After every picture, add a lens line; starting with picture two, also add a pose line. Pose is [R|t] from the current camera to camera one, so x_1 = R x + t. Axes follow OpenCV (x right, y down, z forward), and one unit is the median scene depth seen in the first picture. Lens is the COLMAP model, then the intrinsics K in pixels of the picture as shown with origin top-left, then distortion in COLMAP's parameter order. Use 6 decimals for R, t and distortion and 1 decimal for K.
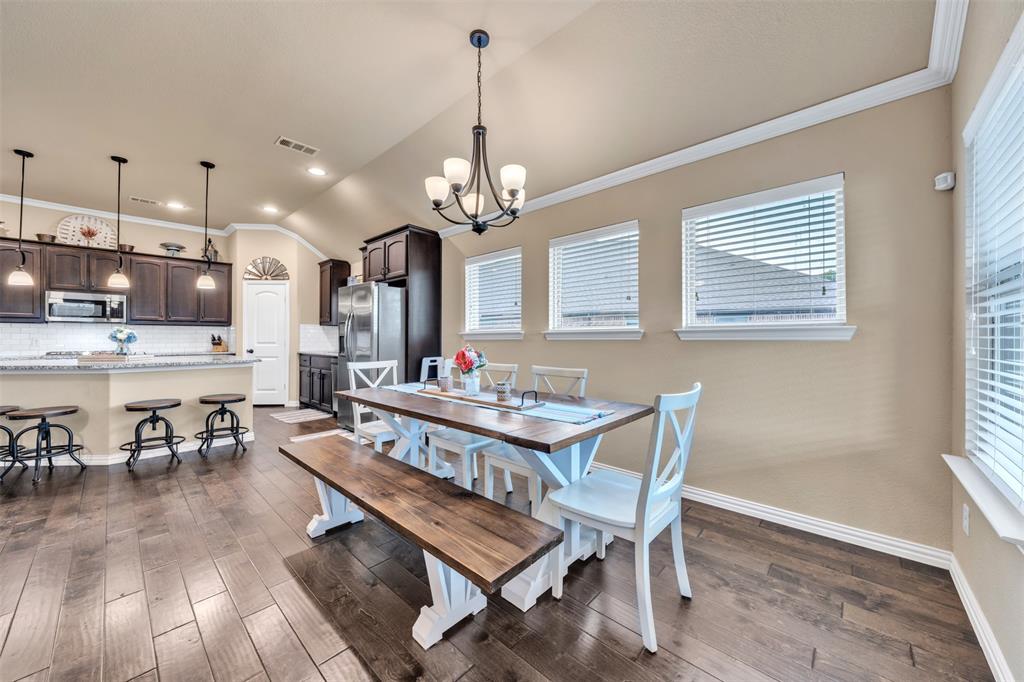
lens RADIAL K [[356.0, 0, 522.2], [0, 356.0, 336.2], [0, 0, 1]] dist [-0.000381, -0.000023]
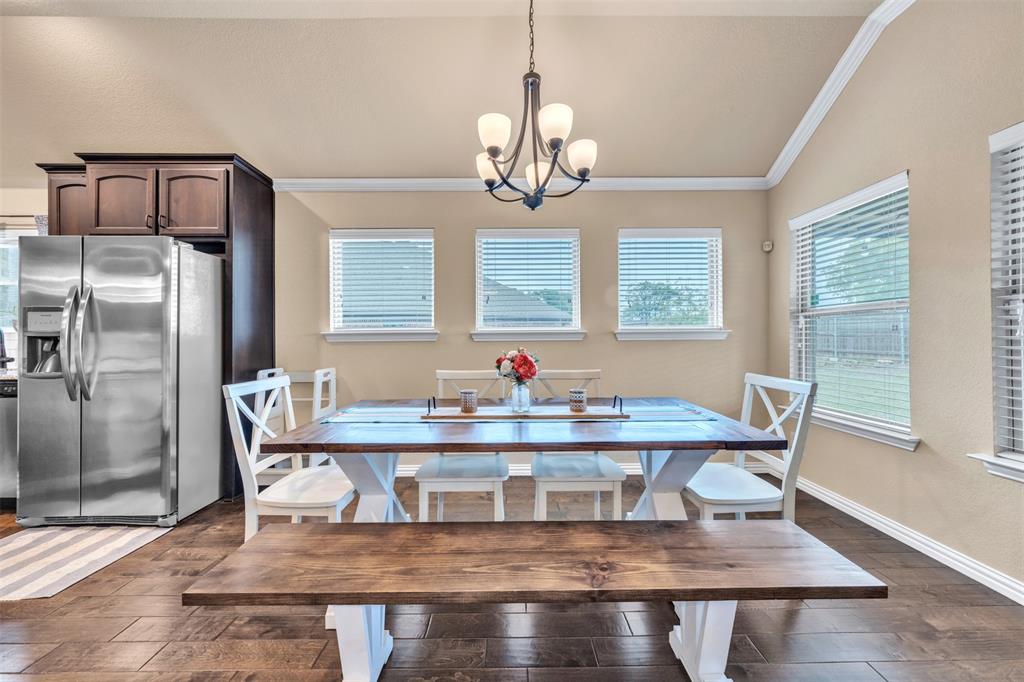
lens RADIAL K [[345.3, 0, 525.1], [0, 345.3, 340.5], [0, 0, 1]] dist [-0.001748, 0.000046]
pose [[0.752230, -0.002195, 0.658897, -0.370648], [-0.001420, 0.999987, 0.004952, 0.004206], [-0.658899, -0.004661, 0.752217, 0.243226]]
